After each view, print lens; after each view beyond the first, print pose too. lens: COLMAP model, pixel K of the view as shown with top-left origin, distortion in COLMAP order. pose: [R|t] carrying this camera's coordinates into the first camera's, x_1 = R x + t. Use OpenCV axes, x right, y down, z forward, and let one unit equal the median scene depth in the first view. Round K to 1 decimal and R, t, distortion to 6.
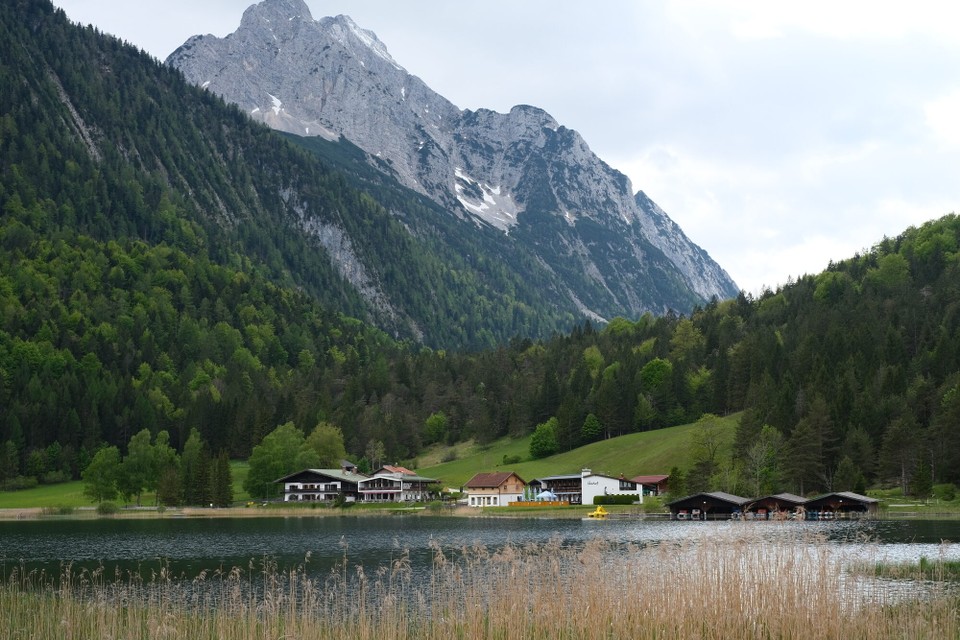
lens RADIAL K [[1464.1, 0, 480.0], [0, 1464.1, 320.0], [0, 0, 1]] dist [-0.037126, 0.042917]
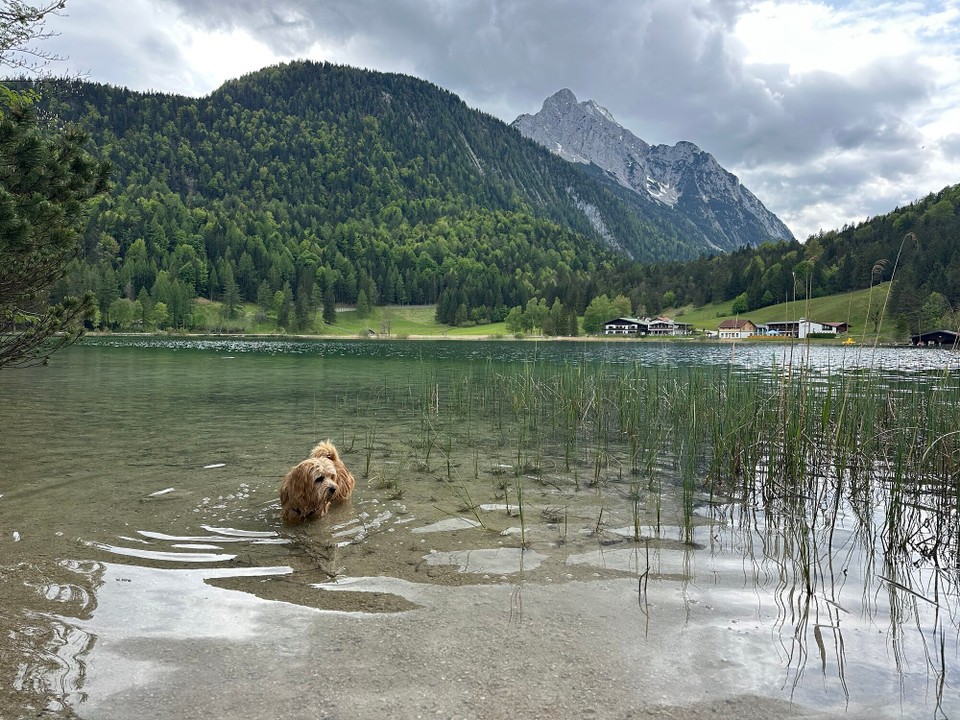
lens RADIAL K [[659.1, 0, 480.0], [0, 659.1, 360.0], [0, 0, 1]] dist [0.165124, -0.353001]
pose [[0.970012, 0.028271, -0.241408, -0.010774], [0.010044, 0.987702, 0.156026, 0.002275], [0.242850, -0.153772, 0.957799, 0.012750]]
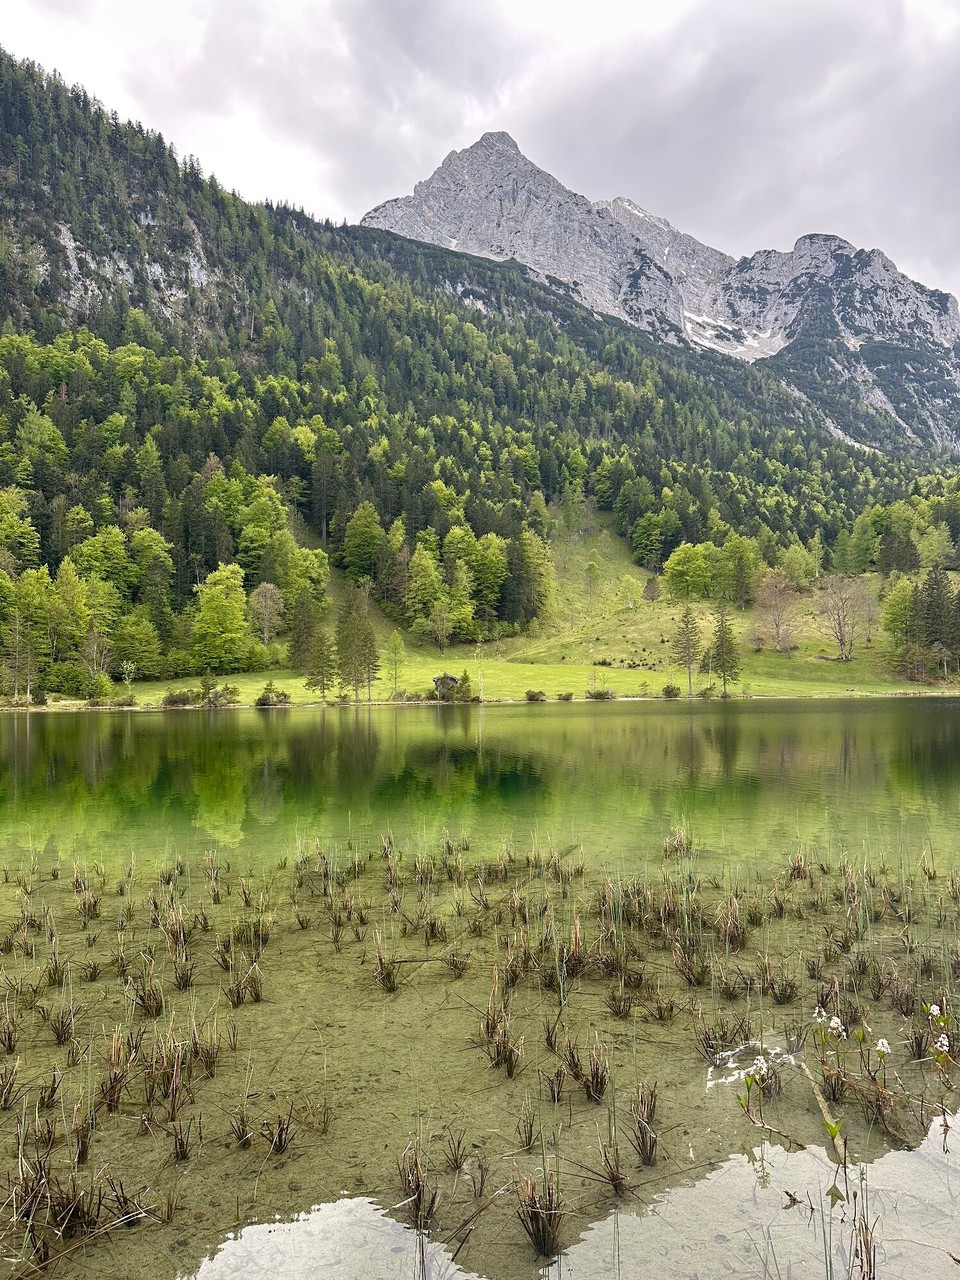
lens RADIAL K [[904.7, 0, 480.0], [0, 904.7, 640.0], [0, 0, 1]] dist [0.023355, -0.002565]
pose [[0.897810, -0.026530, -0.439584, 0.099579], [0.059693, 0.996303, 0.061787, 0.048102], [0.436319, -0.081713, 0.896074, 0.518874]]
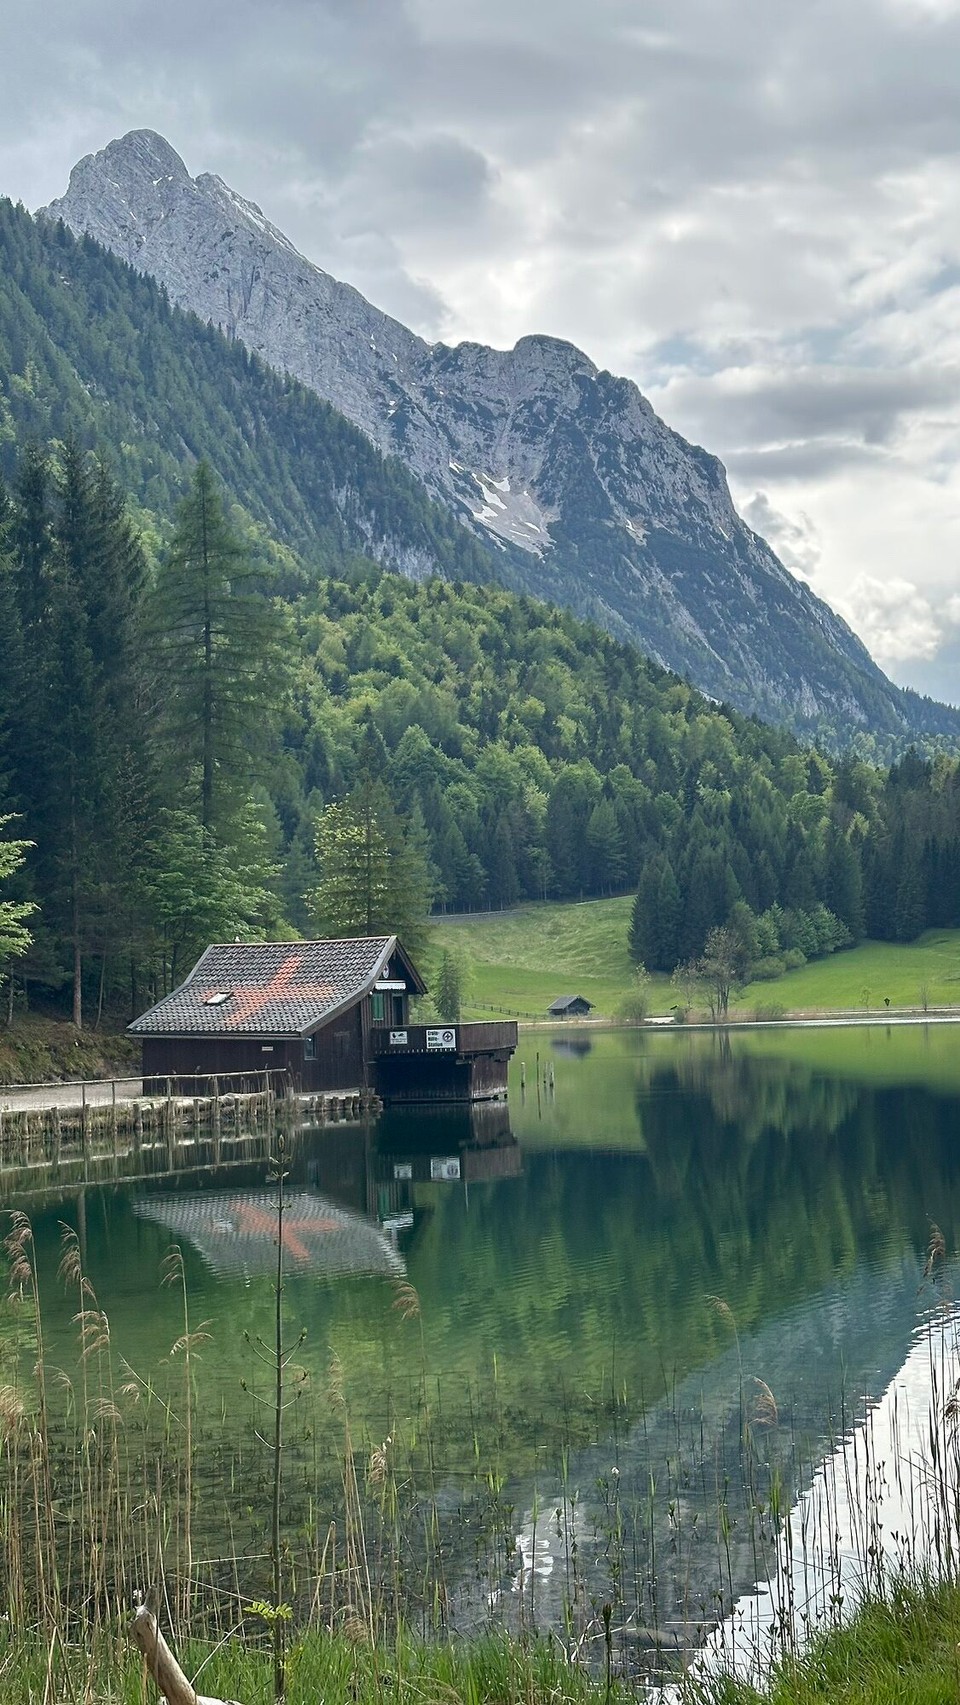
lens RADIAL K [[2508.0, 0, 480.0], [0, 2508.0, 852.5], [0, 0, 1]] dist [0.132021, -0.015290]
pose [[0.997036, -0.019374, 0.074456, -0.086539], [0.015009, 0.998160, 0.058746, -0.000859], [-0.075457, -0.057454, 0.995493, -0.012809]]
